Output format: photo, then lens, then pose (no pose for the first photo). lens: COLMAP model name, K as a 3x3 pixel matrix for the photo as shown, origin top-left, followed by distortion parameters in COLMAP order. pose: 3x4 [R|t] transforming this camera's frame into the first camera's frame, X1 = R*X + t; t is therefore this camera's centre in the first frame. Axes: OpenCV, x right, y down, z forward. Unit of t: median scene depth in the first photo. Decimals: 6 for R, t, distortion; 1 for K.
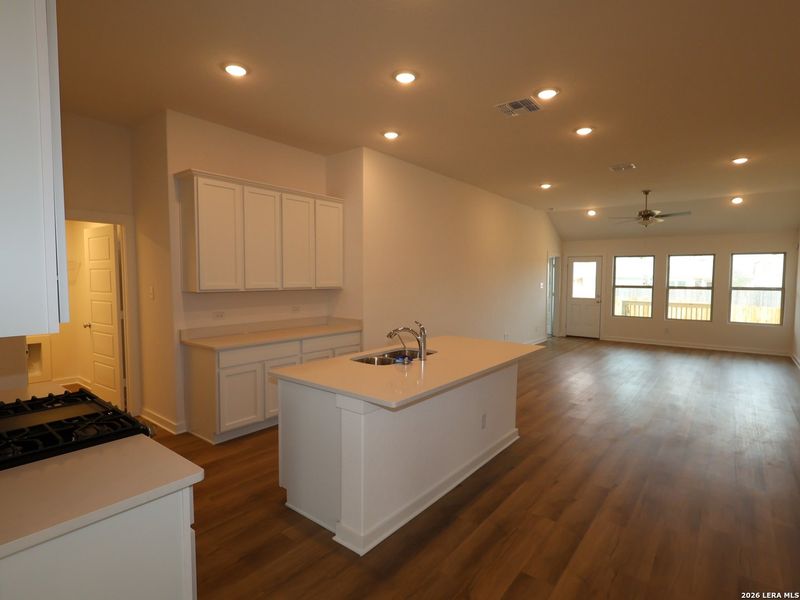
lens RADIAL K [[418.7, 0, 398.7], [0, 418.7, 301.3], [0, 0, 1]] dist [-0.001258, -0.001212]
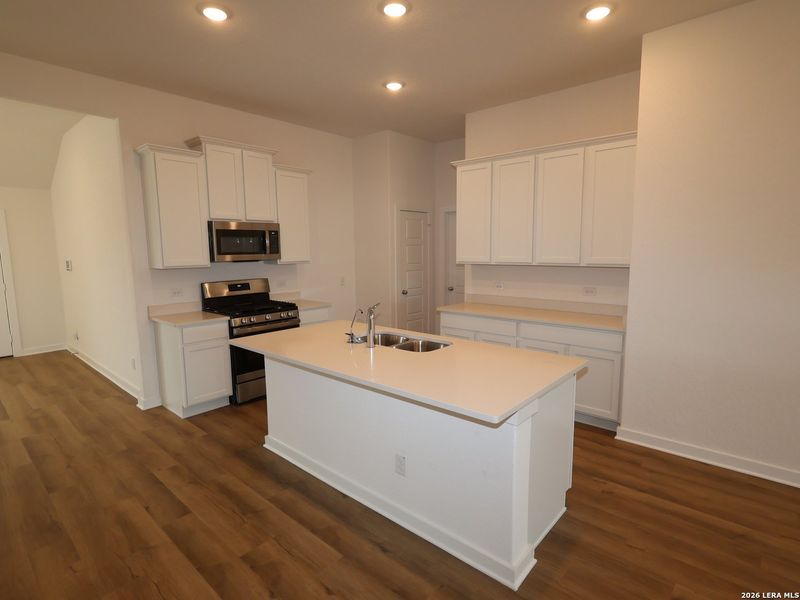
lens RADIAL K [[418.7, 0, 403.2], [0, 418.7, 300.2], [0, 0, 1]] dist [-0.001258, -0.001212]
pose [[-0.049942, 0.120089, -0.991506, 0.723857], [-0.052150, 0.991077, 0.122664, -0.054462], [0.997390, 0.057833, -0.043234, 0.867762]]
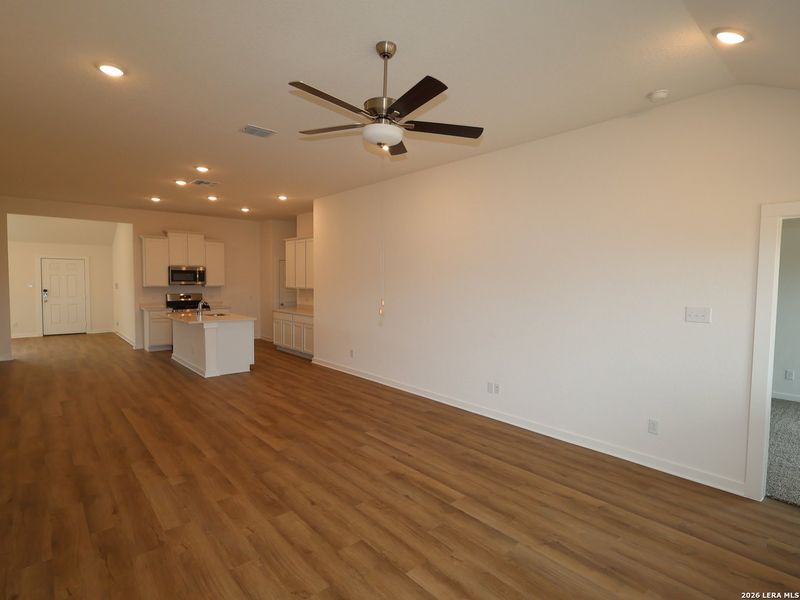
lens RADIAL K [[418.7, 0, 395.9], [0, 418.7, 300.2], [0, 0, 1]] dist [-0.001258, -0.001212]
pose [[-0.180019, 0.037610, -0.982944, 1.951899], [-0.071371, 0.996136, 0.051186, -0.129679], [0.981070, 0.079369, -0.176640, 2.201377]]
